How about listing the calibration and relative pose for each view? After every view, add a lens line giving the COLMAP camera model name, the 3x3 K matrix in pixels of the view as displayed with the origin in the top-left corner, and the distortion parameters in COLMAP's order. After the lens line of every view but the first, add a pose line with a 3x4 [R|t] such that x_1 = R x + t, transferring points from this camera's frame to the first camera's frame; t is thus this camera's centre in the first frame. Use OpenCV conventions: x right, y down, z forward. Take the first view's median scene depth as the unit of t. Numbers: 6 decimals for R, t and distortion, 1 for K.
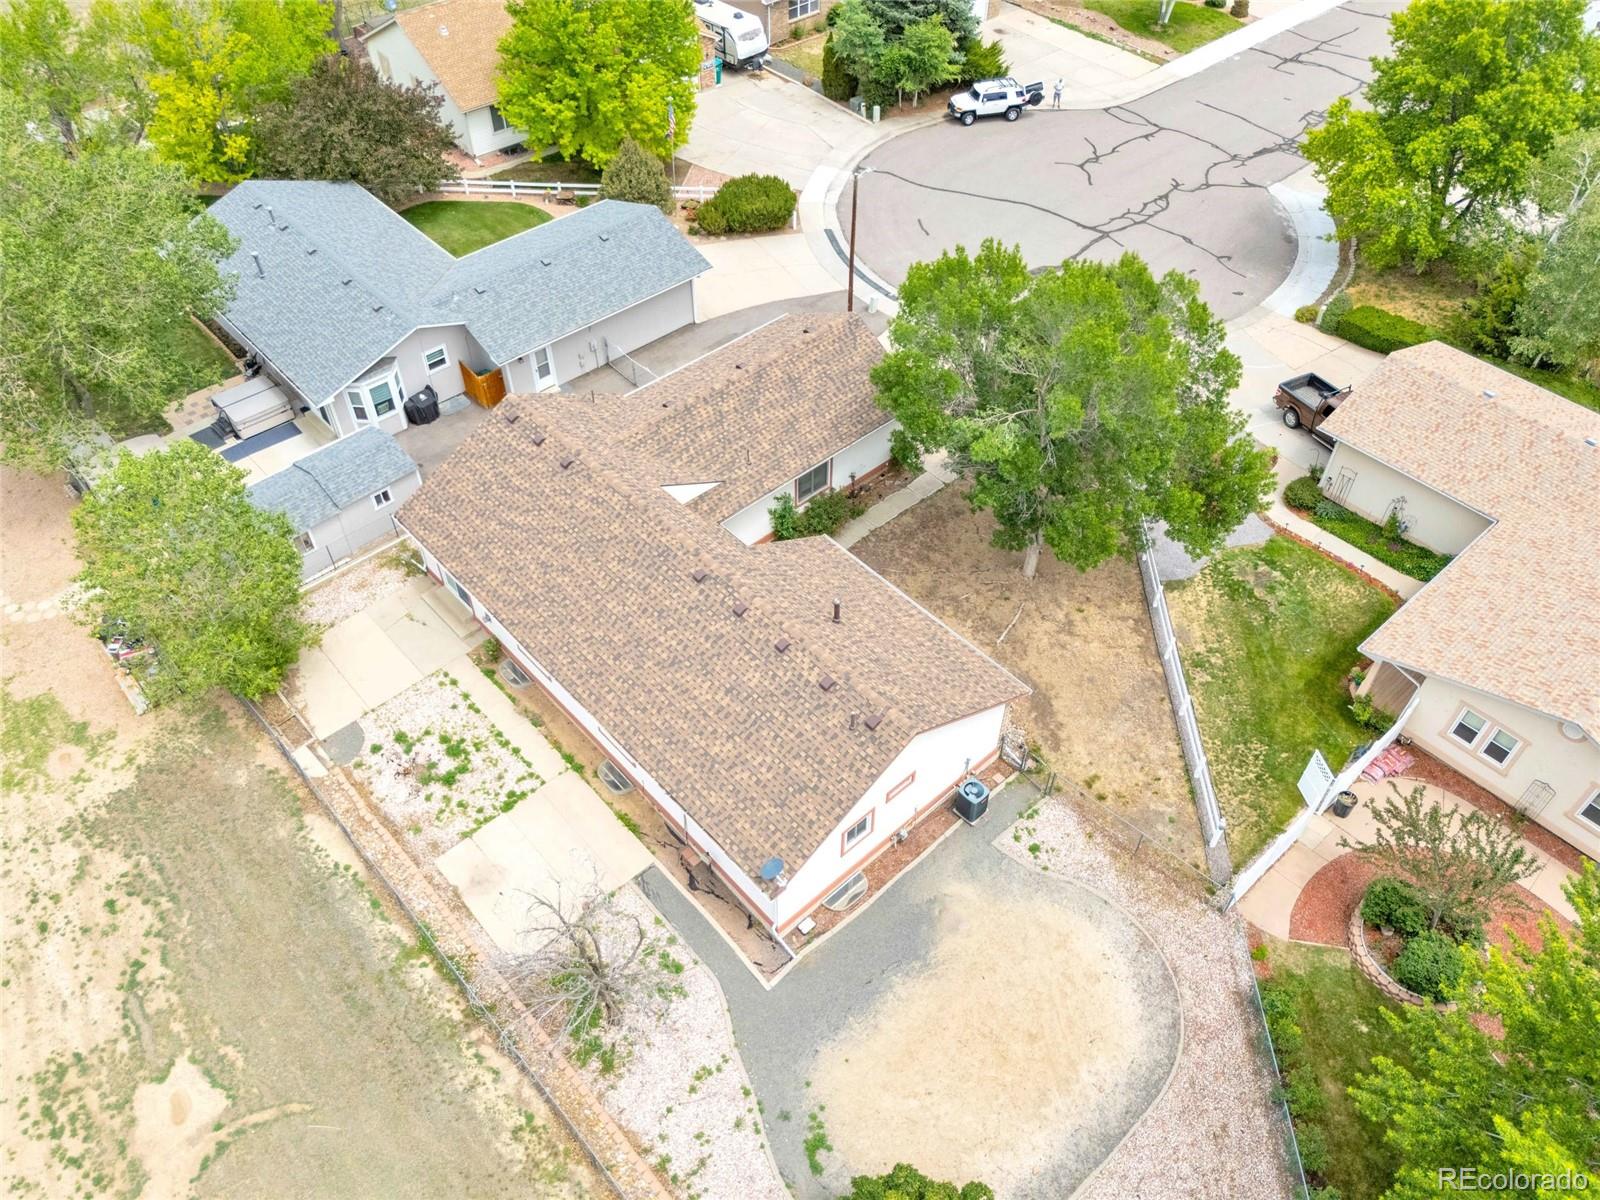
lens RADIAL K [[1187.5, 0, 800.0], [0, 1187.5, 600.0], [0, 0, 1]] dist [0.071487, -0.057992]
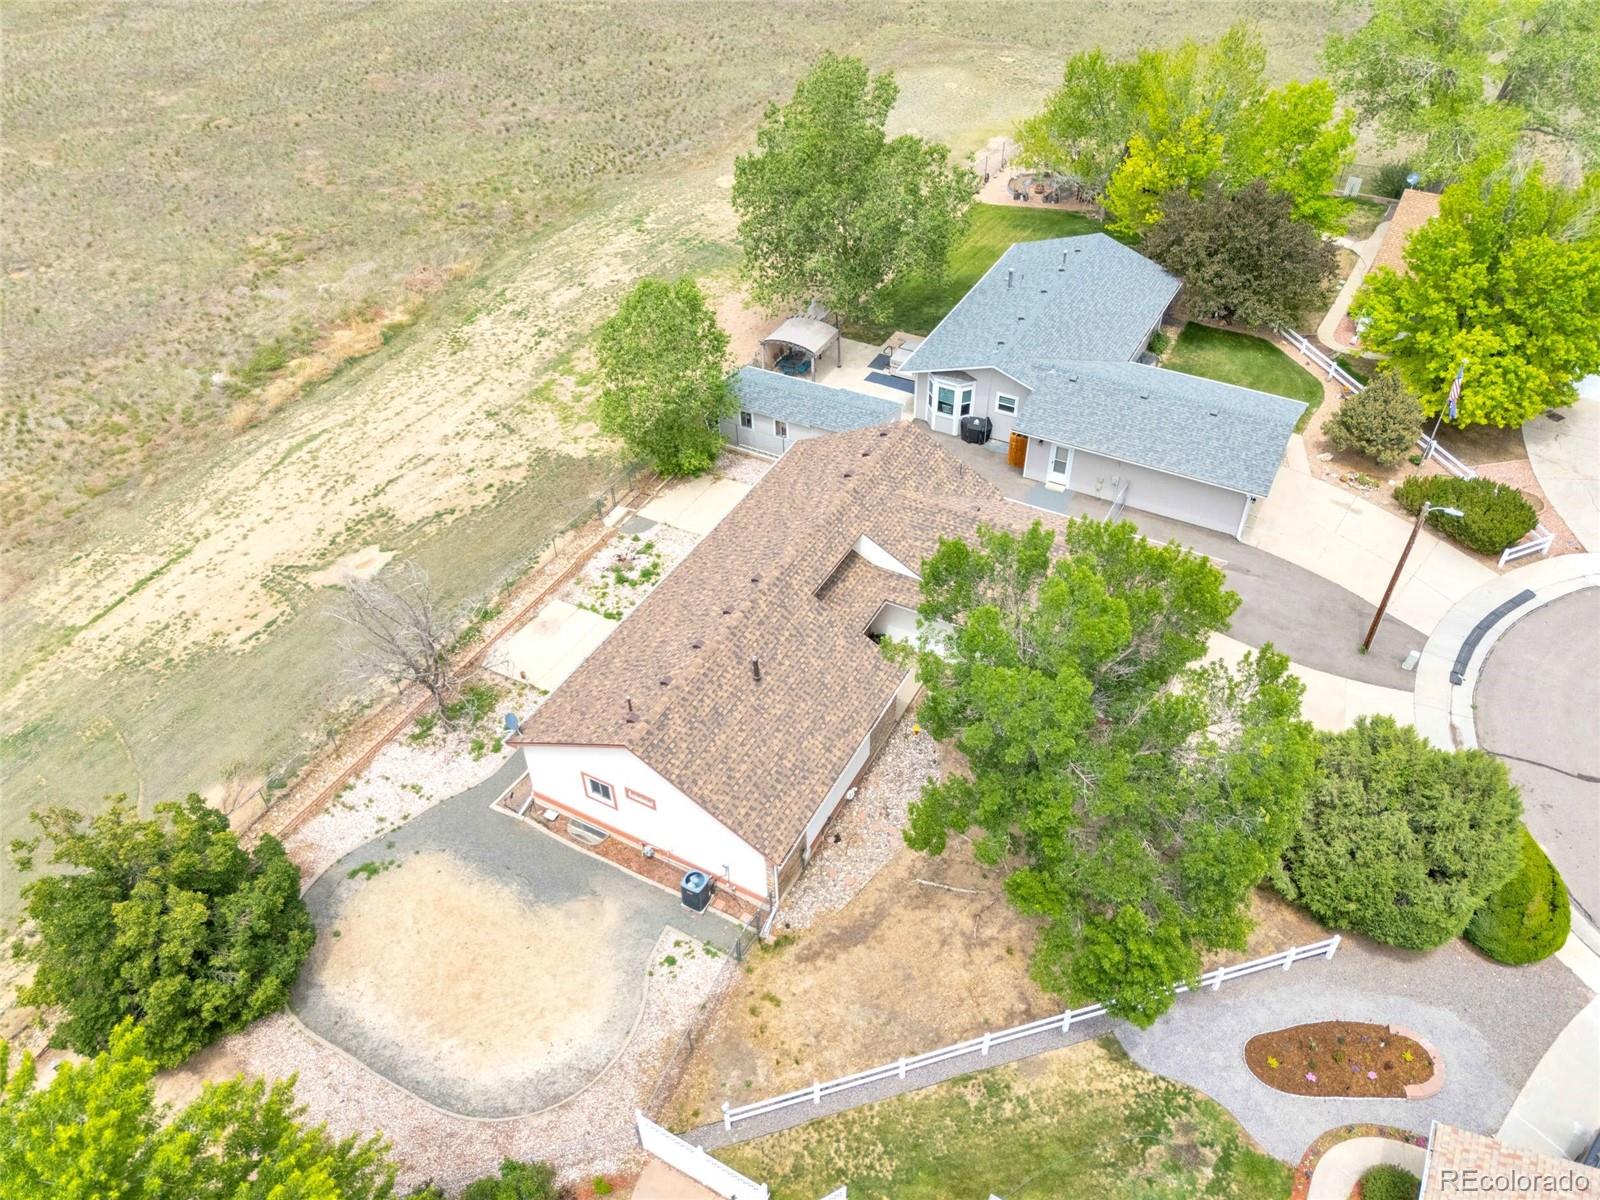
lens RADIAL K [[1187.5, 0, 800.0], [0, 1187.5, 600.0], [0, 0, 1]] dist [0.071487, -0.057992]
pose [[0.321034, 0.618605, -0.717123, 0.757180], [-0.674035, 0.681157, 0.285835, -0.358768], [0.665292, 0.391603, 0.635636, 0.301267]]
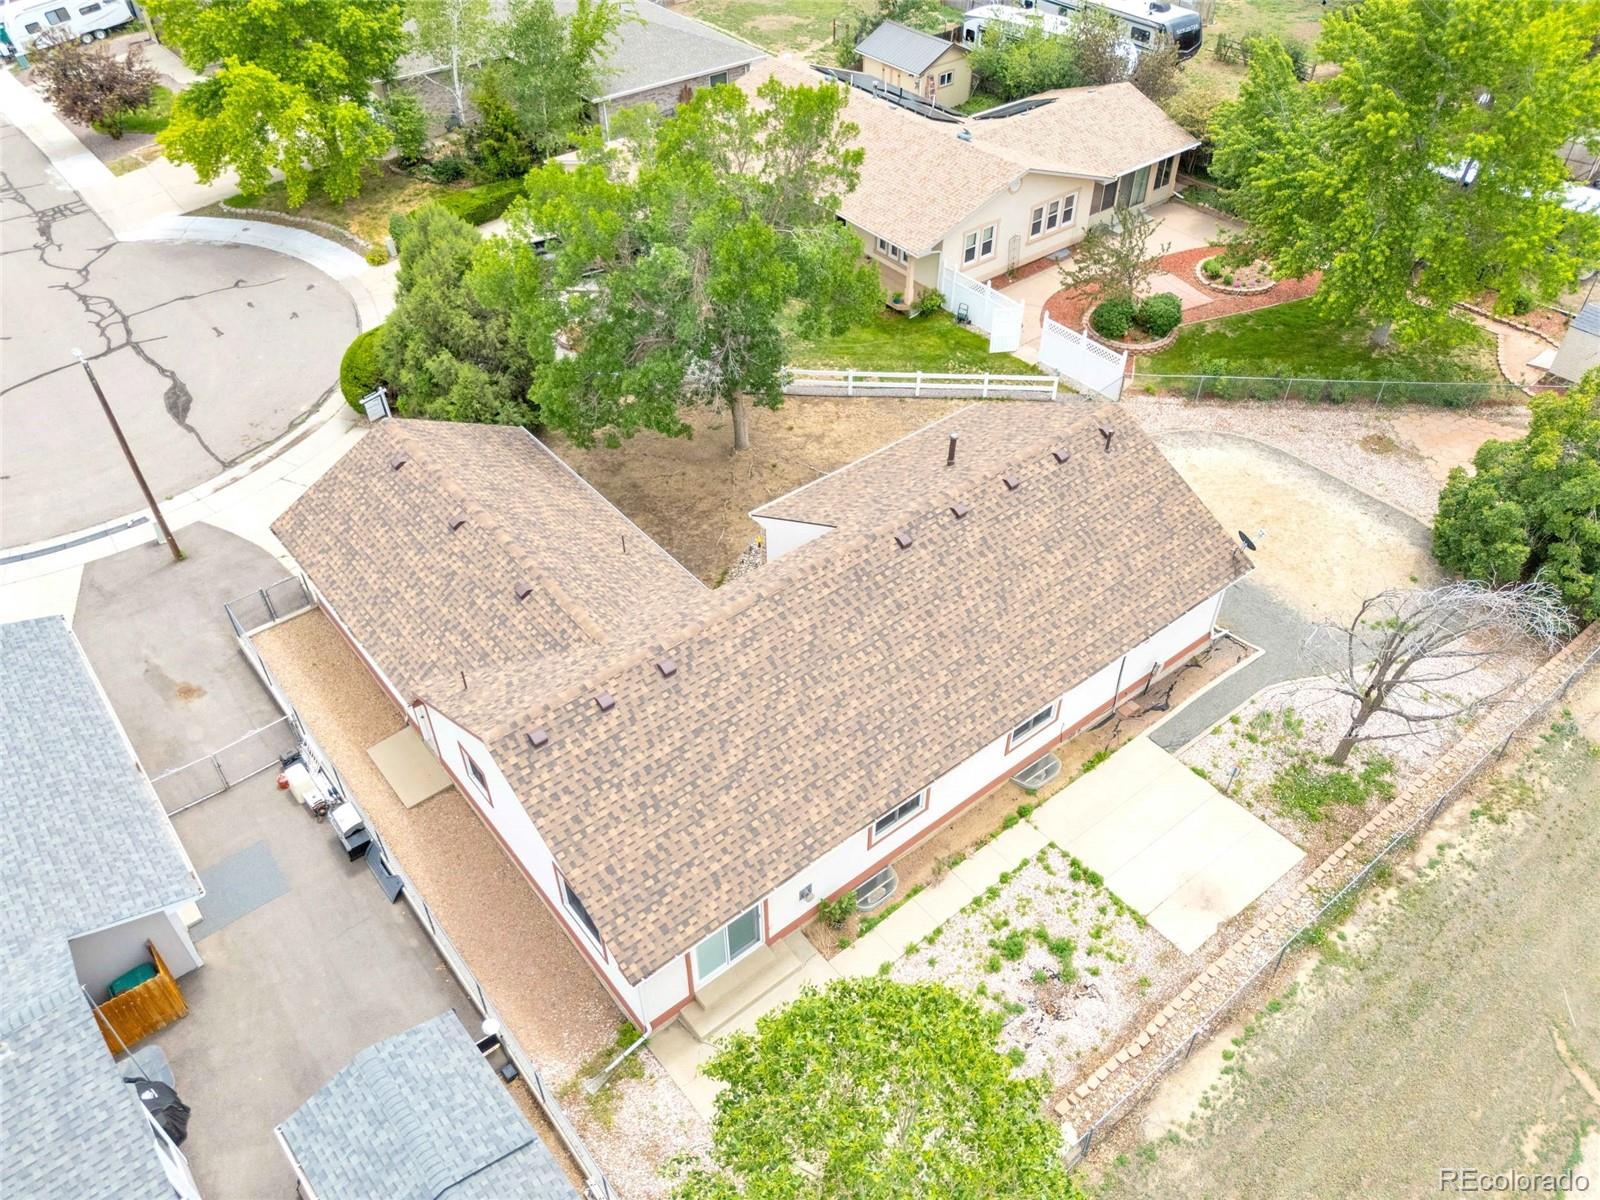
lens RADIAL K [[1187.5, 0, 800.0], [0, 1187.5, 600.0], [0, 0, 1]] dist [0.071487, -0.057992]
pose [[0.056797, -0.669858, 0.740314, -0.710867], [0.731364, 0.532675, 0.425870, -0.393400], [-0.679619, 0.517250, 0.520164, 0.636932]]
